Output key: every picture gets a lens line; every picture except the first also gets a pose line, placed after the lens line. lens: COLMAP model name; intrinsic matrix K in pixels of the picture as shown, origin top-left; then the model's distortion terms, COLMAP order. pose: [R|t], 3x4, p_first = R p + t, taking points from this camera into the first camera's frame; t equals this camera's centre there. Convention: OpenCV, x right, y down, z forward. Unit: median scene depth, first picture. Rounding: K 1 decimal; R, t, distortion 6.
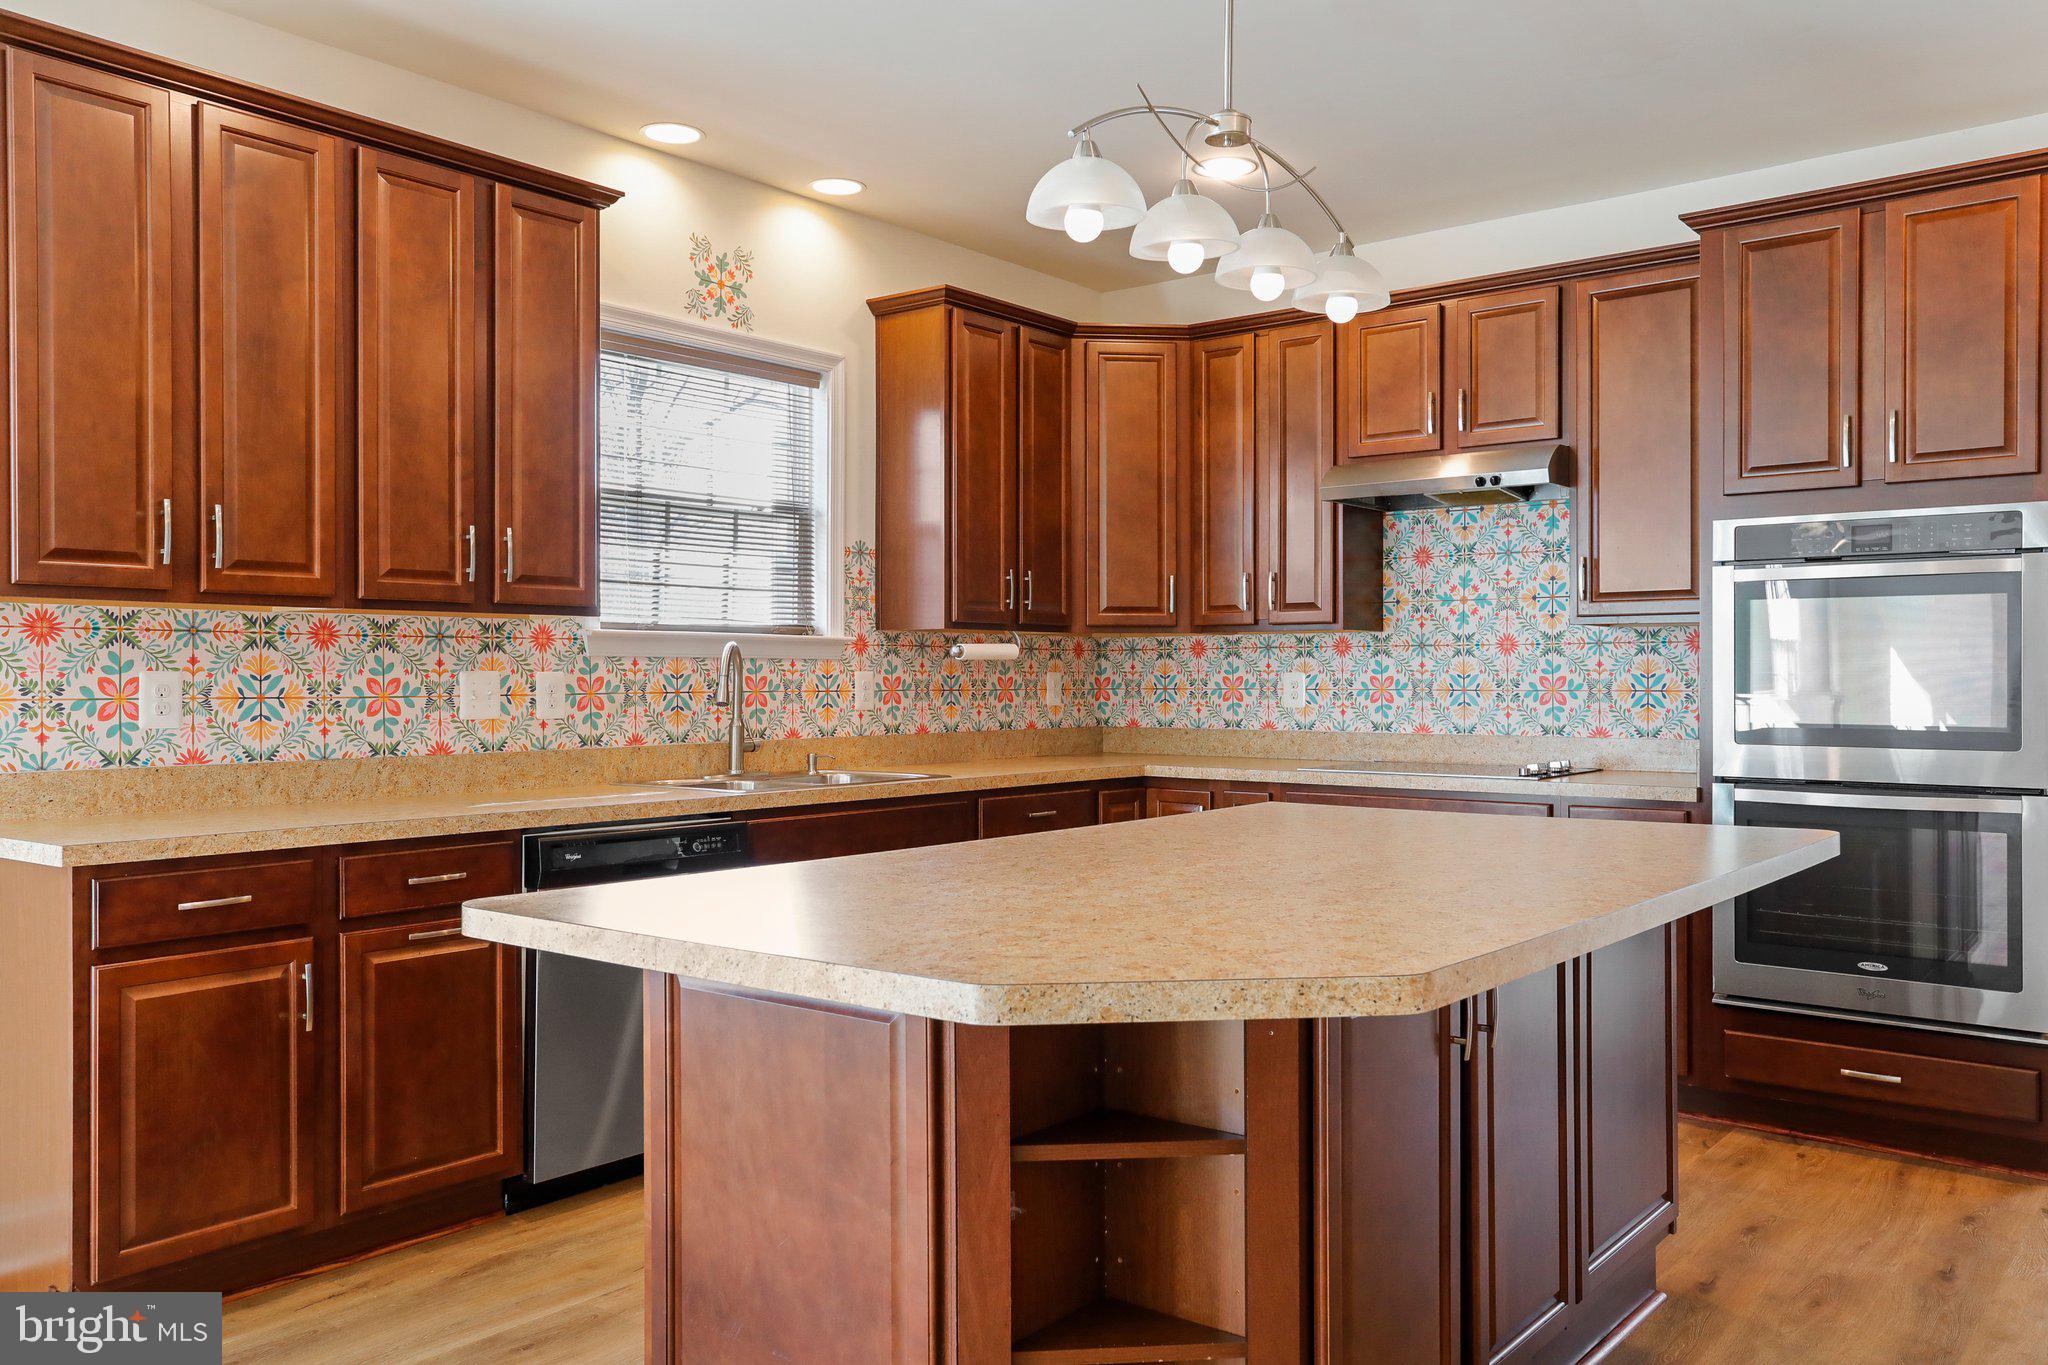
lens RADIAL K [[1576.4, 0, 1035.5], [0, 1576.4, 674.4], [0, 0, 1]] dist [0.007327, 0.021295]
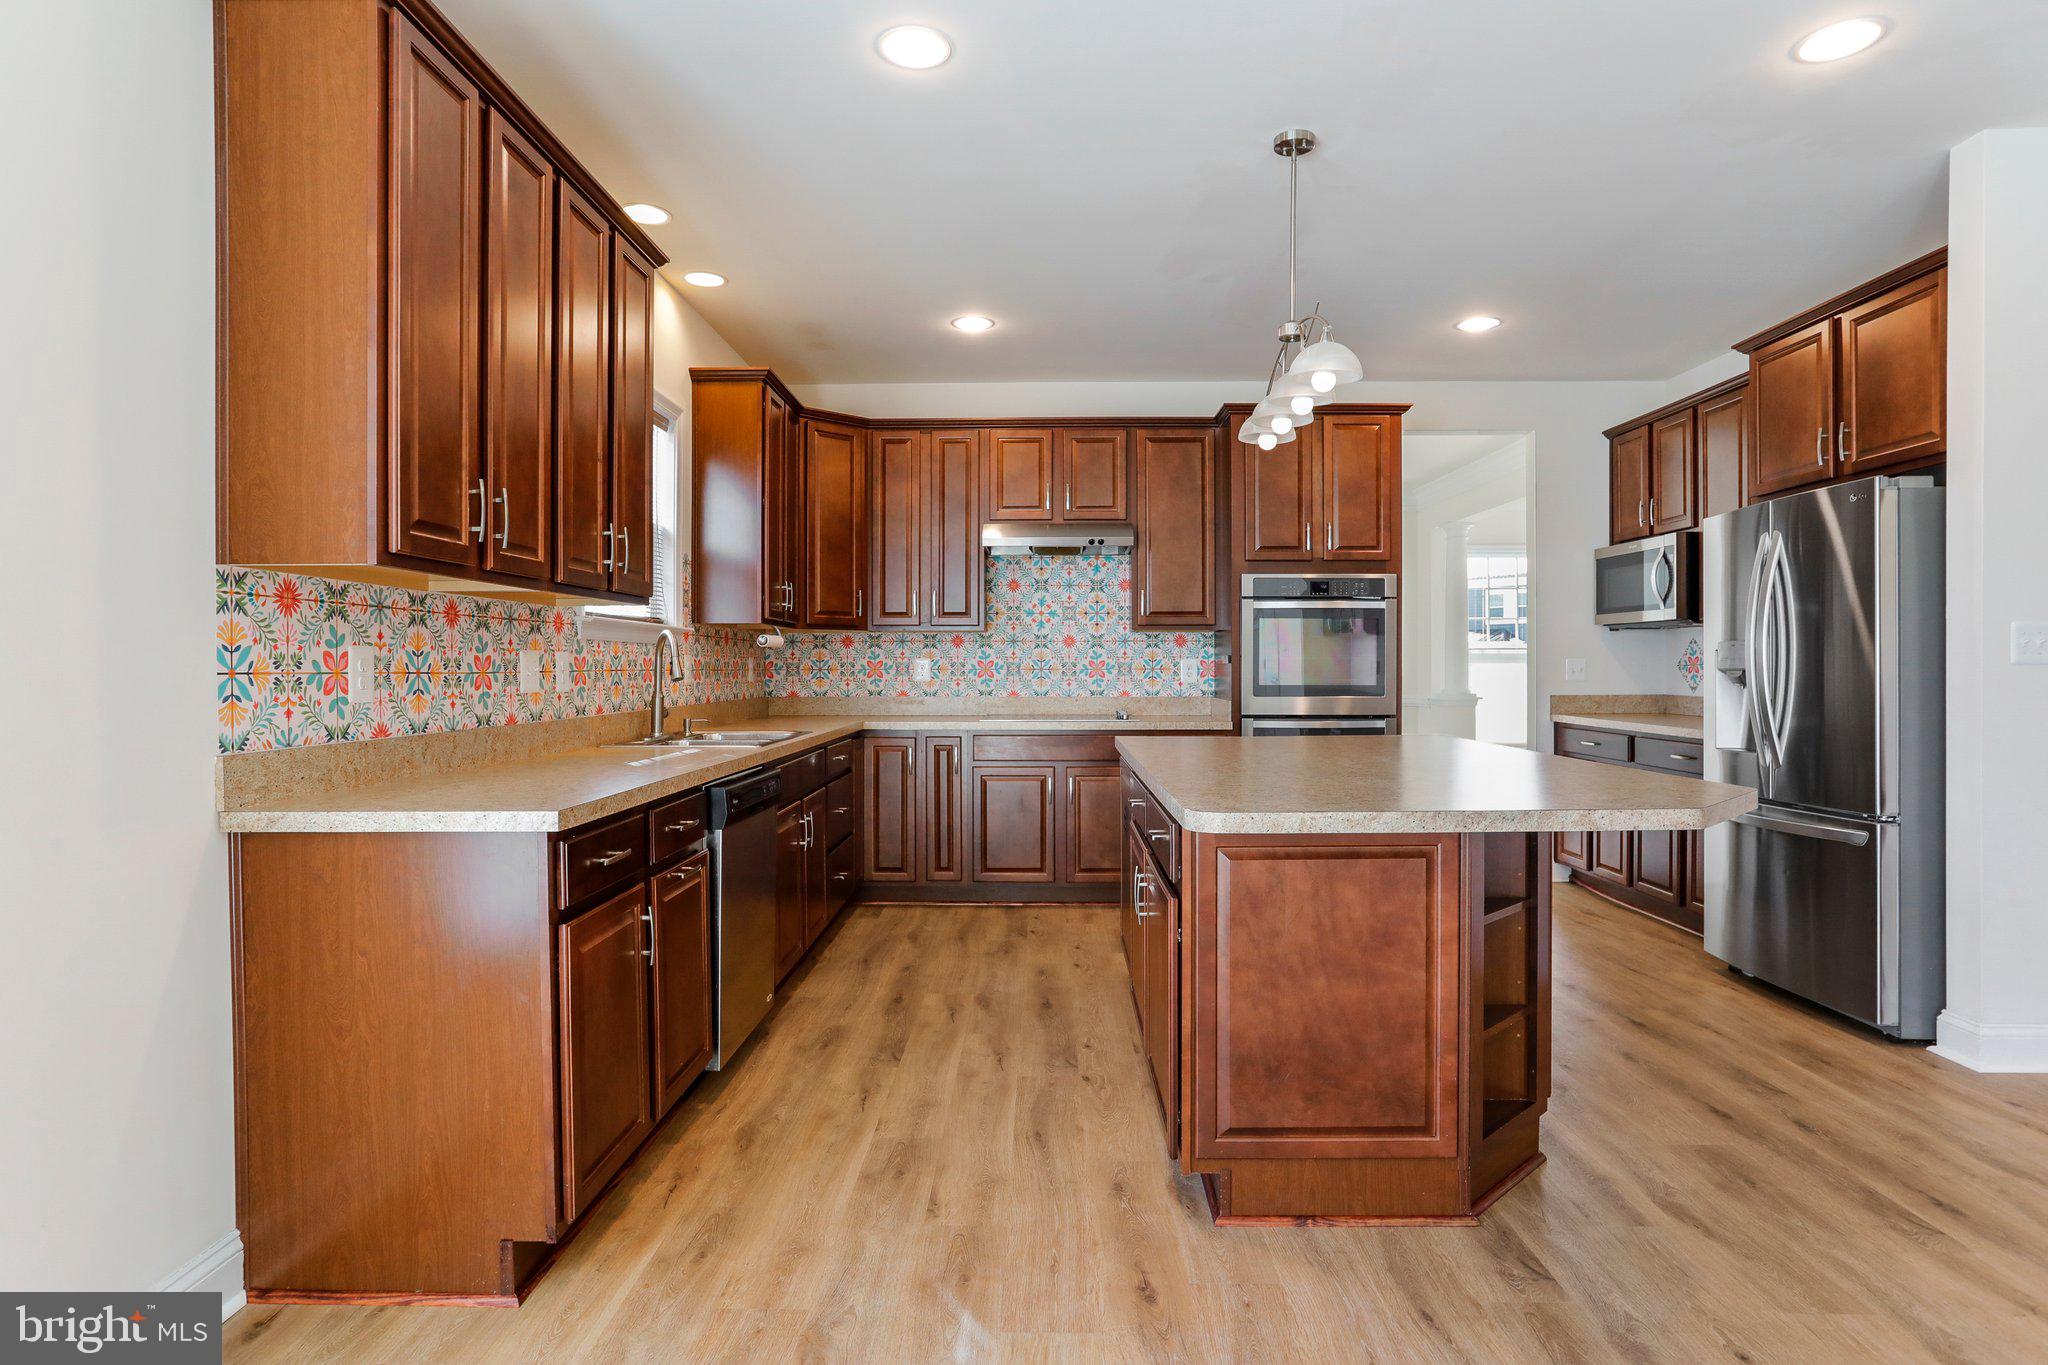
lens RADIAL K [[1063.0, 0, 1024.3], [0, 1063.0, 678.4], [0, 0, 1]] dist [-0.037216, 0.029407]
pose [[0.792157, -0.006673, 0.610280, -0.462321], [-0.000473, 0.999933, 0.011548, 0.007924], [-0.610317, -0.009436, 0.792101, 0.158238]]
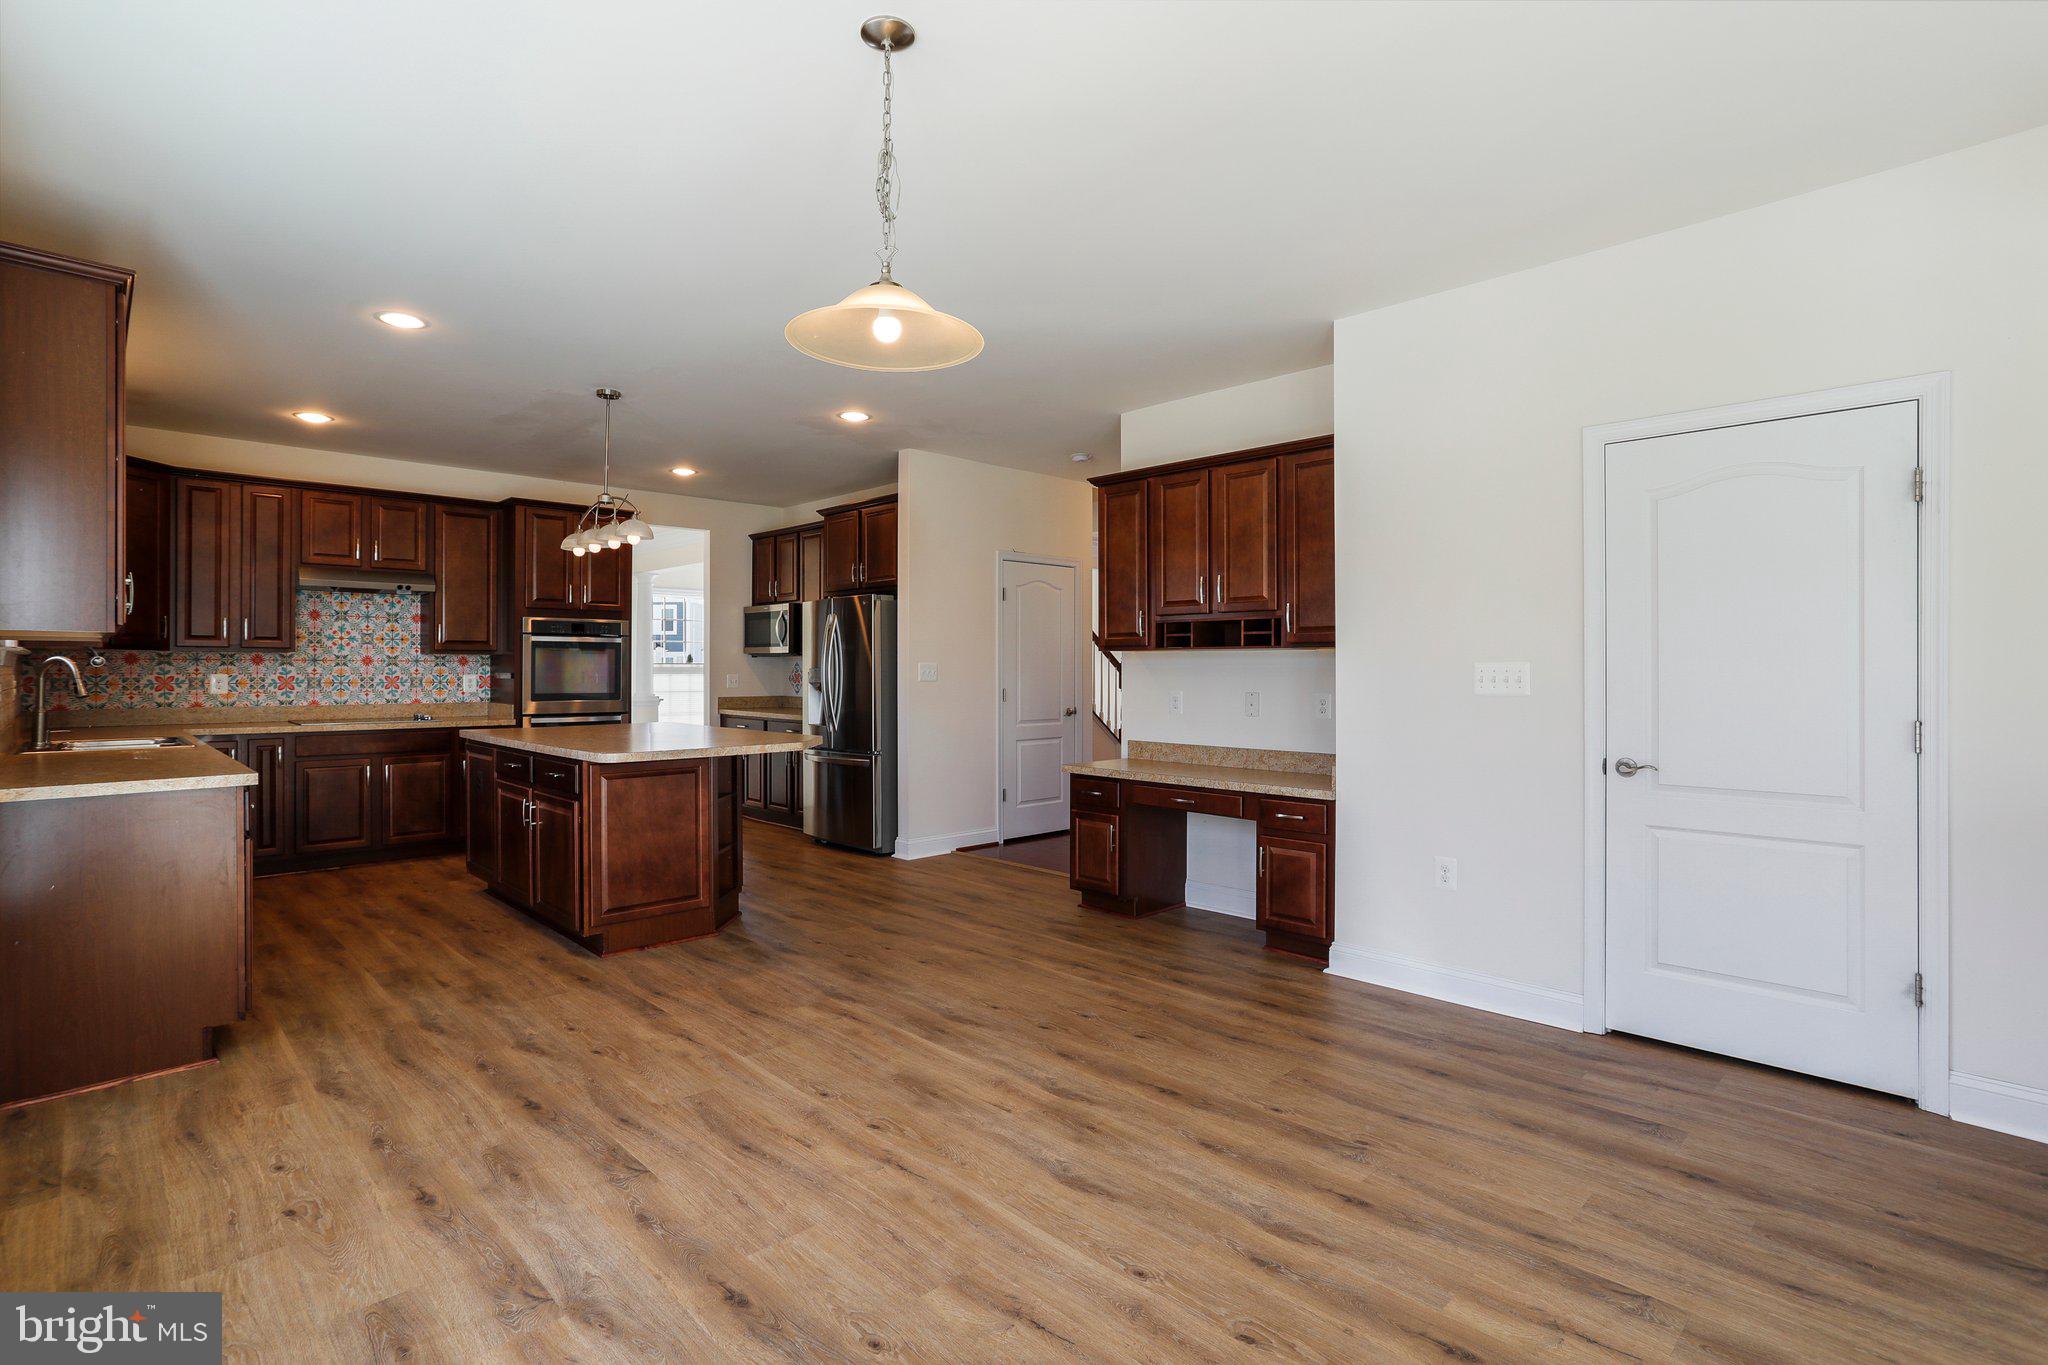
lens RADIAL K [[999.9, 0, 1007.5], [0, 999.9, 660.5], [0, 0, 1]] dist [-0.041200, 0.028183]
pose [[0.138190, 0.010905, 0.990346, -0.963942], [-0.003204, 0.999939, -0.010564, -0.008954], [-0.990401, -0.001714, 0.138216, -0.019751]]
